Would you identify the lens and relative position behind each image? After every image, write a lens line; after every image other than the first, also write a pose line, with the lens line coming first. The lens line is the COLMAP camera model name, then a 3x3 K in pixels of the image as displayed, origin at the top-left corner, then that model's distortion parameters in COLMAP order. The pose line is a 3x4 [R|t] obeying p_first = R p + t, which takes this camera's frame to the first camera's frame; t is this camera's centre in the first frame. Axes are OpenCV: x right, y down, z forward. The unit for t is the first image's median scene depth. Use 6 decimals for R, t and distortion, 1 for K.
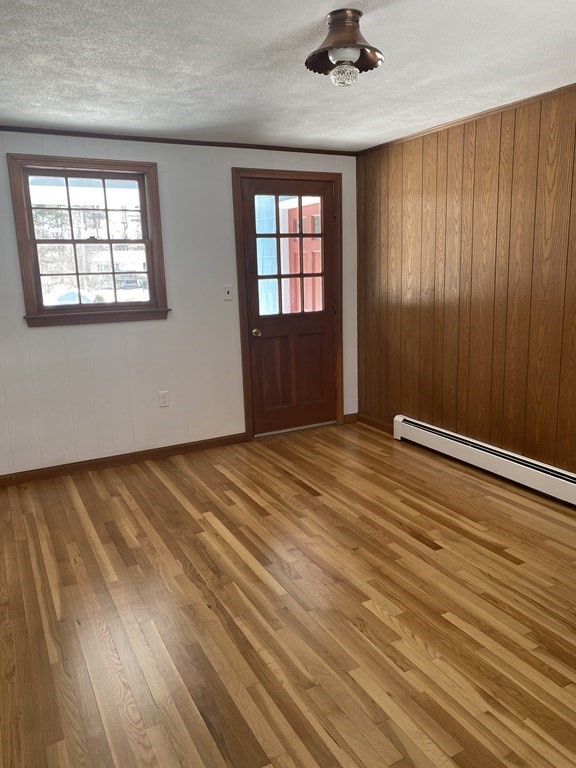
lens RADIAL K [[576.6, 0, 288.0], [0, 576.6, 384.0], [0, 0, 1]] dist [0.062925, -0.096844]
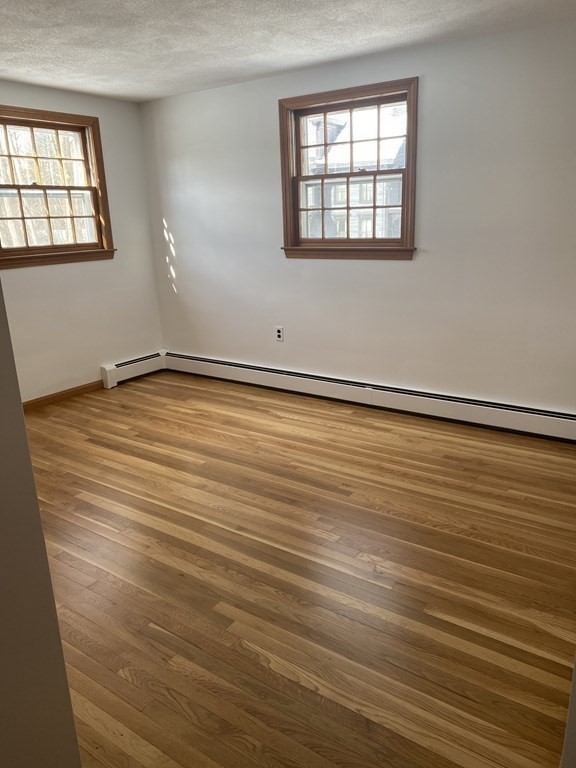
lens RADIAL K [[582.8, 0, 288.0], [0, 582.8, 384.0], [0, 0, 1]] dist [0.065255, -0.110891]
pose [[0.877482, -0.133353, 0.460698, -0.482145], [0.094225, 0.989781, 0.107033, 0.042752], [-0.470263, -0.050510, 0.881080, -0.198608]]
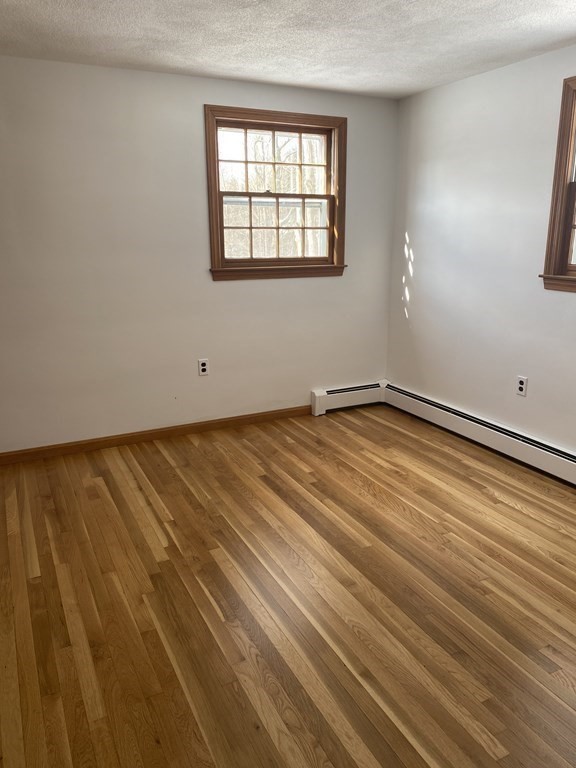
lens RADIAL K [[582.8, 0, 288.0], [0, 582.8, 384.0], [0, 0, 1]] dist [0.065255, -0.110891]
pose [[0.999575, 0.023209, 0.017662, -0.324845], [-0.024471, 0.996888, 0.074939, 0.006373], [-0.015868, -0.075340, 0.997032, -0.049210]]
